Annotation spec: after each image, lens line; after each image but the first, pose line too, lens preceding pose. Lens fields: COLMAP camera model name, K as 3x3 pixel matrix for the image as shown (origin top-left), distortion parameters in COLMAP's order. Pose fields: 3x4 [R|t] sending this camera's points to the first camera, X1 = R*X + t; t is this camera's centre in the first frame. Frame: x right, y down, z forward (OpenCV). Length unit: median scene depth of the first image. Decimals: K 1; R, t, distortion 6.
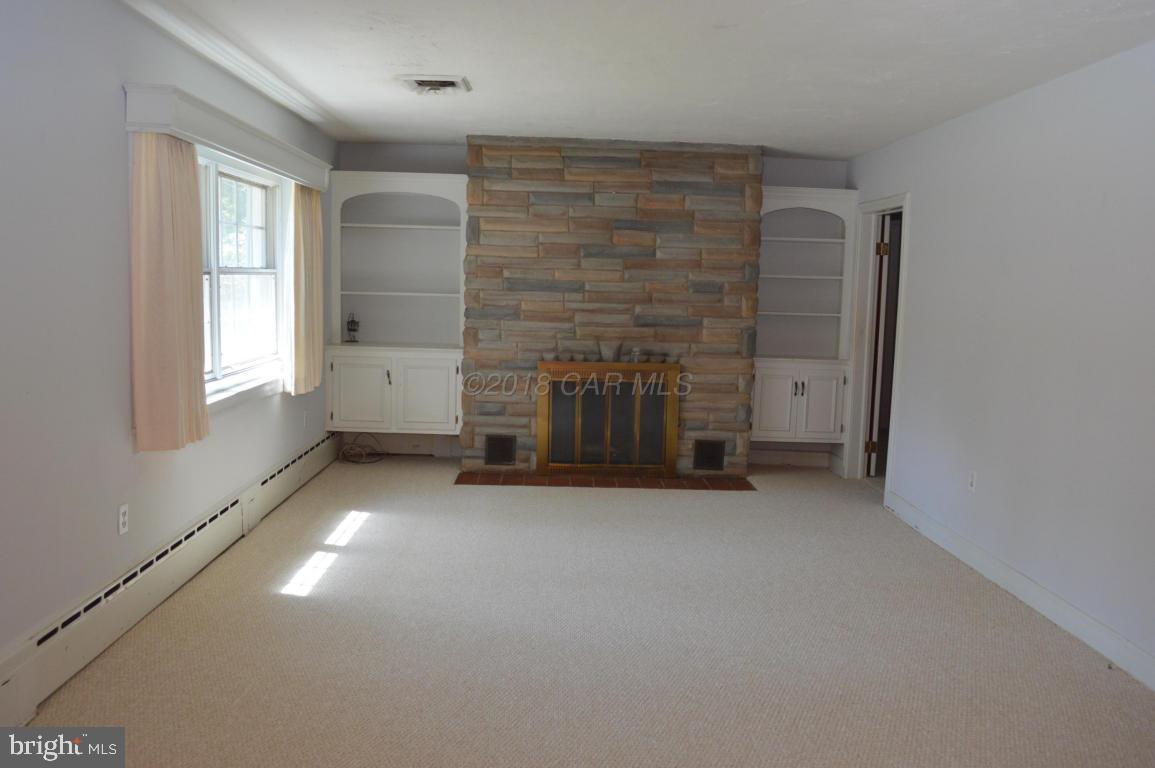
lens RADIAL K [[899.2, 0, 577.7], [0, 899.2, 388.8], [0, 0, 1]] dist [-0.101411, 0.018844]
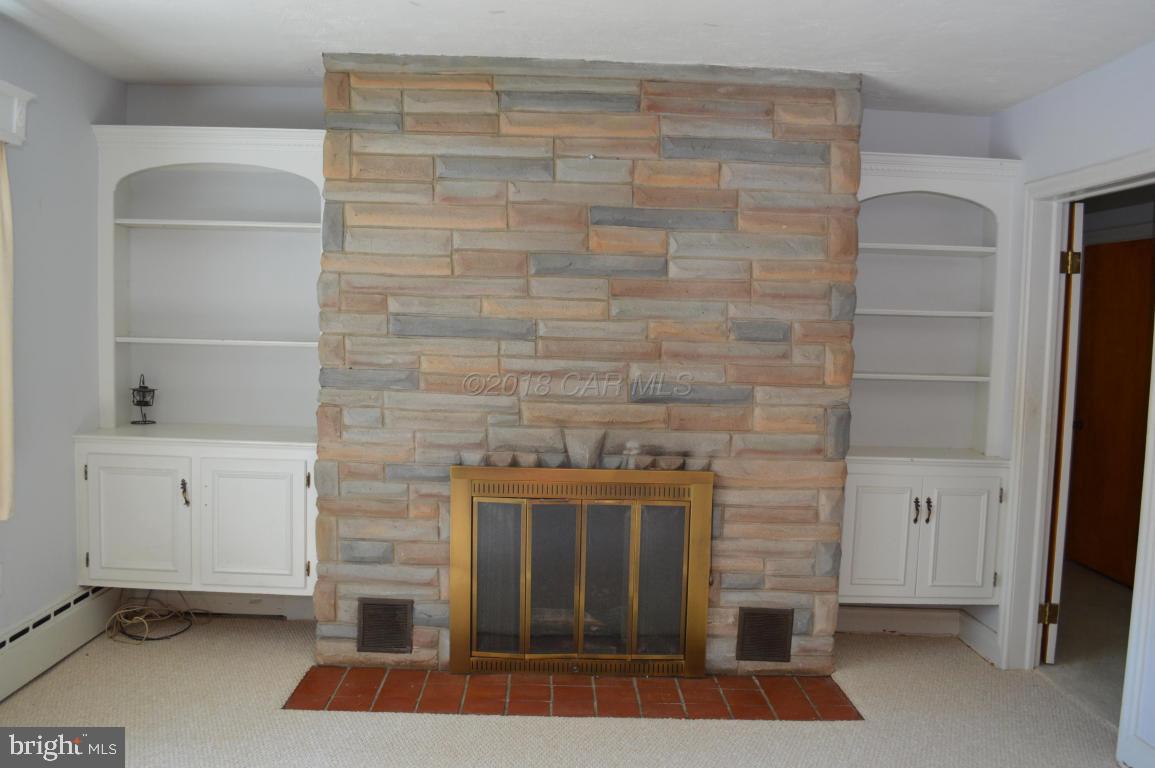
lens RADIAL K [[899.2, 0, 574.2], [0, 899.2, 381.2], [0, 0, 1]] dist [-0.101411, 0.018844]
pose [[0.999996, 0.001130, 0.002573, 0.028471], [-0.000994, 0.998624, -0.052441, -0.053680], [-0.002628, 0.052438, 0.998621, 0.455220]]
